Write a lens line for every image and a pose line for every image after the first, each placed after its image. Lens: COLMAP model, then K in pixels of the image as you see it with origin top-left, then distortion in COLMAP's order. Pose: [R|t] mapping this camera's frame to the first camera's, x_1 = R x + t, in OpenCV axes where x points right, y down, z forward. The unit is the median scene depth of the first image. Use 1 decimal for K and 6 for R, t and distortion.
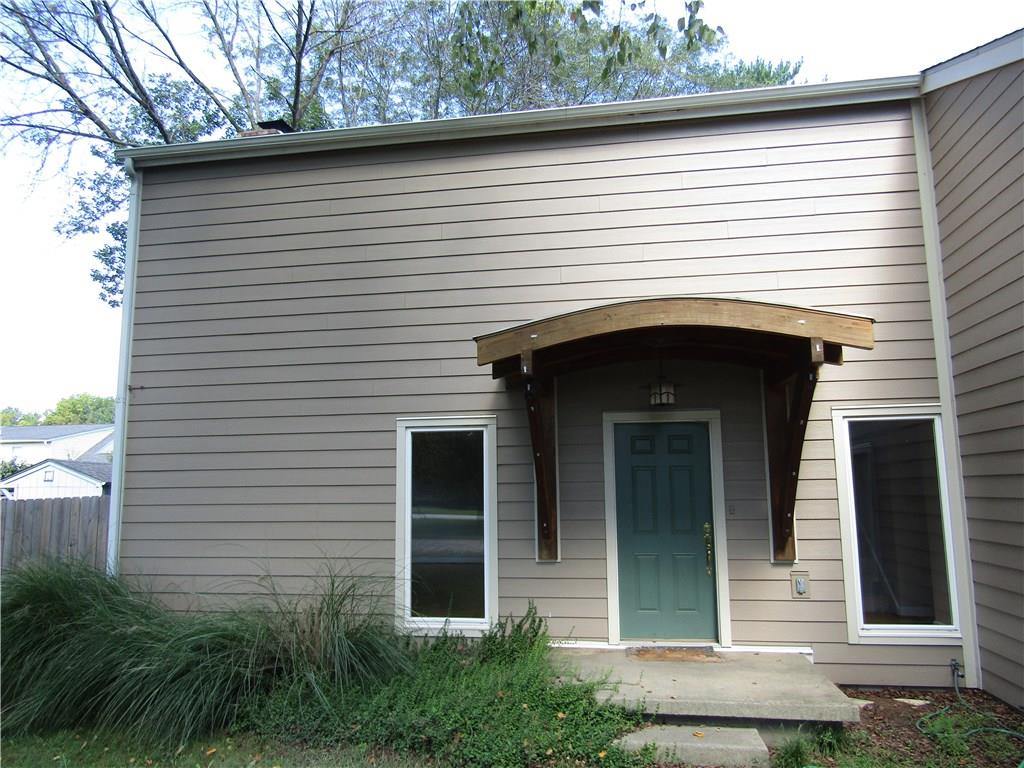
lens RADIAL K [[725.9, 0, 512.0], [0, 725.9, 384.0], [0, 0, 1]] dist [-0.009489, 0.001930]
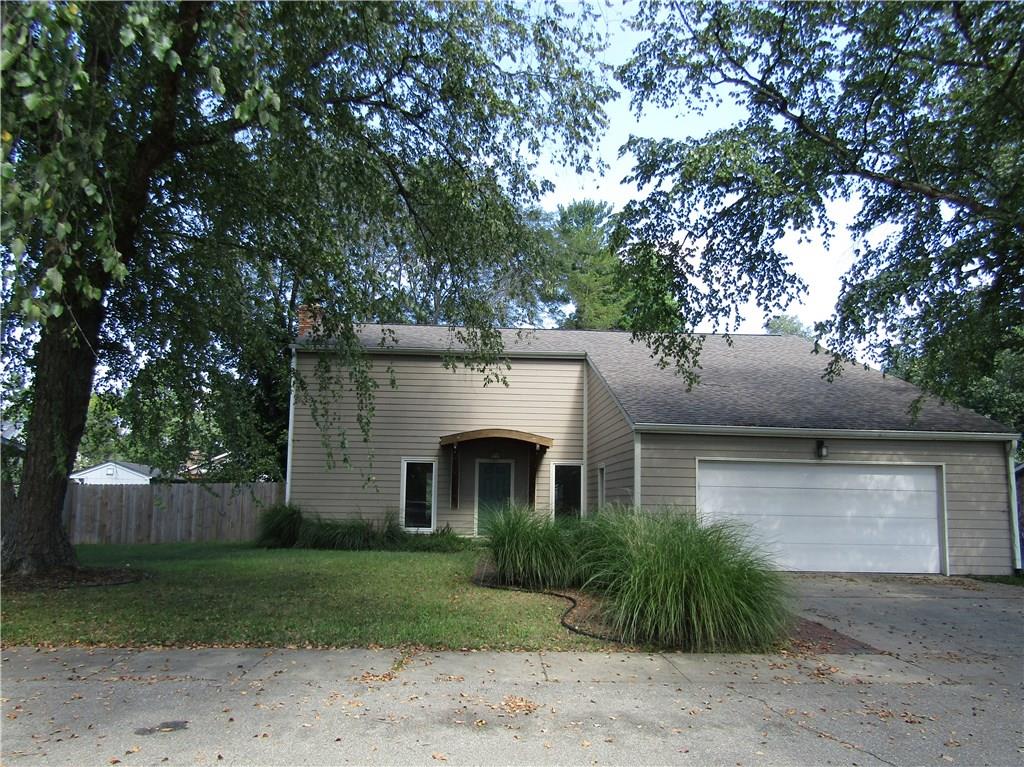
lens RADIAL K [[725.9, 0, 512.0], [0, 725.9, 383.5], [0, 0, 1]] dist [-0.009489, 0.001930]
pose [[0.979210, 0.061359, 0.193348, -0.317949], [-0.057756, 0.998037, -0.024222, -0.202134], [-0.194455, 0.012552, 0.980831, -1.917038]]
